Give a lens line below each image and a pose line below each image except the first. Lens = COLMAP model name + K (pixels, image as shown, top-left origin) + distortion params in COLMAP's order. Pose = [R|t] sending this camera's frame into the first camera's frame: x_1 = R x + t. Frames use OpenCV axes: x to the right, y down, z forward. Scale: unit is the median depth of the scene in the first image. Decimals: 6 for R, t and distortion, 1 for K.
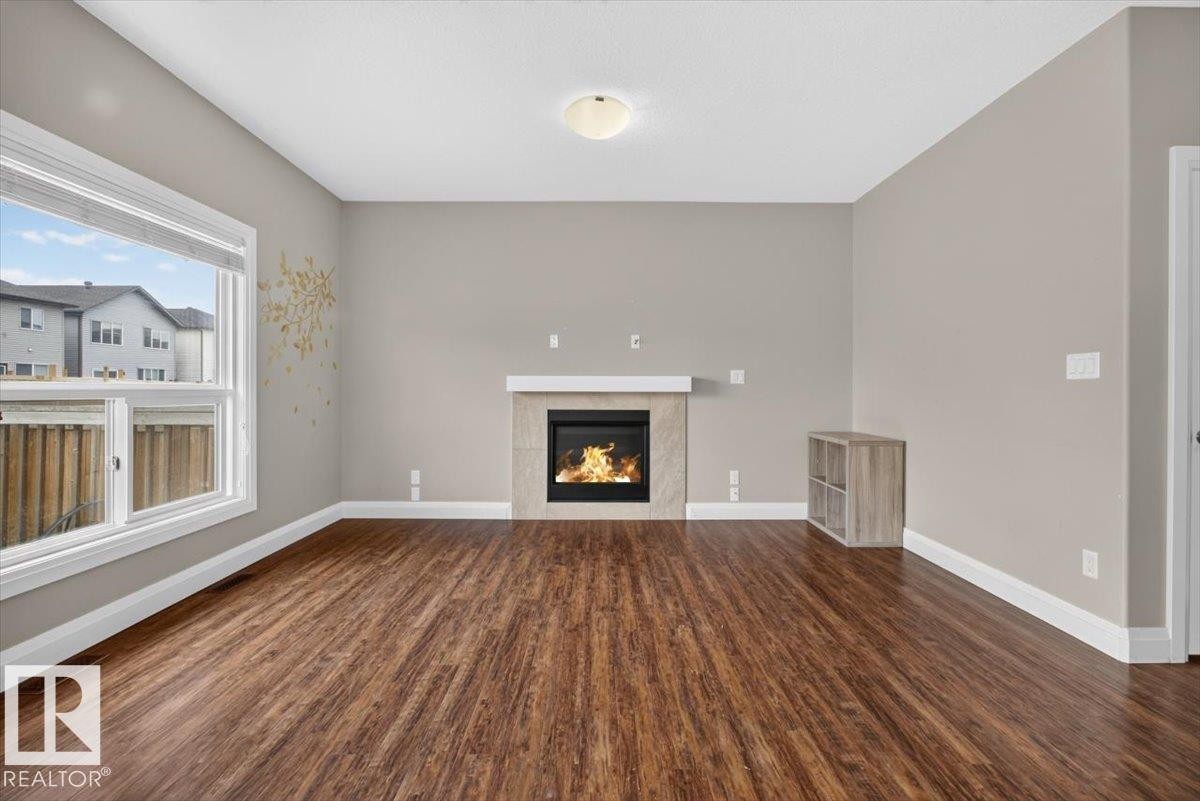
lens RADIAL K [[529.4, 0, 597.4], [0, 529.4, 391.9], [0, 0, 1]] dist [-0.010525, 0.002628]
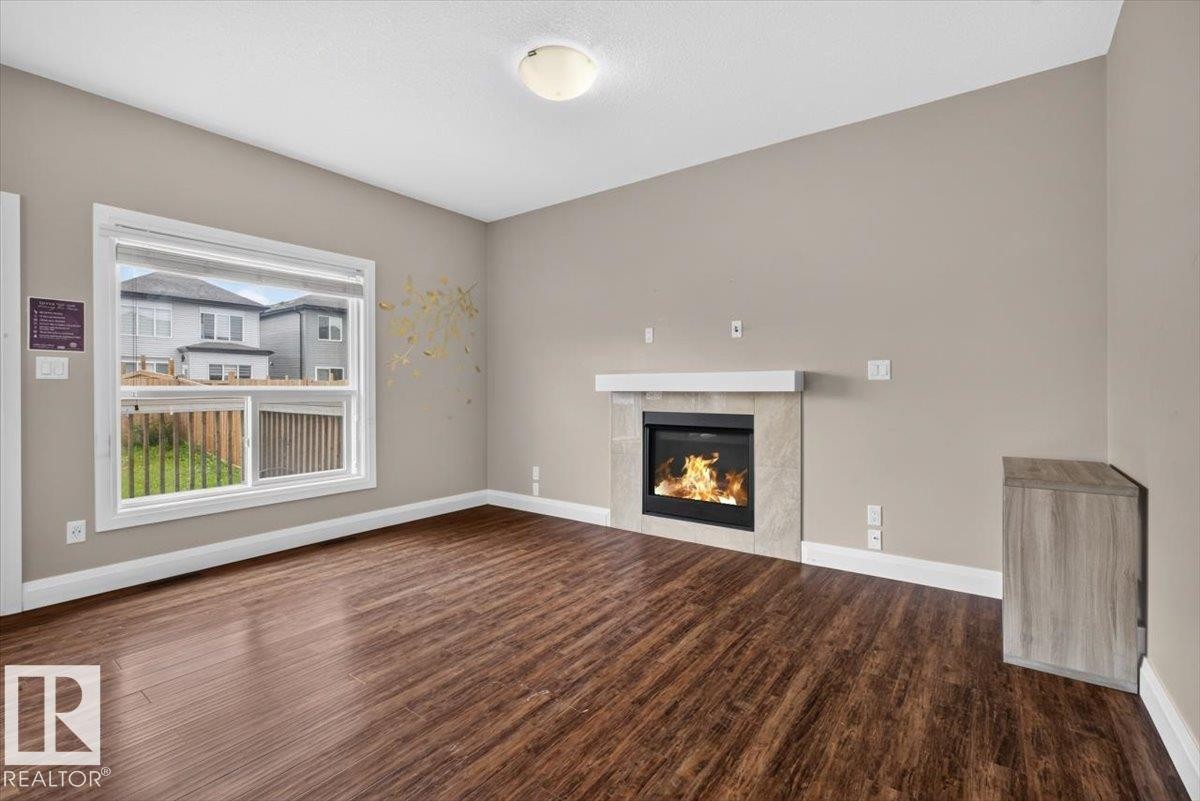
lens RADIAL K [[529.4, 0, 601.4], [0, 529.4, 388.7], [0, 0, 1]] dist [-0.010525, 0.002628]
pose [[0.805523, -0.004131, -0.592550, 0.529738], [0.000557, 0.999981, -0.006214, 0.000639], [0.592564, 0.004676, 0.805510, 0.321535]]
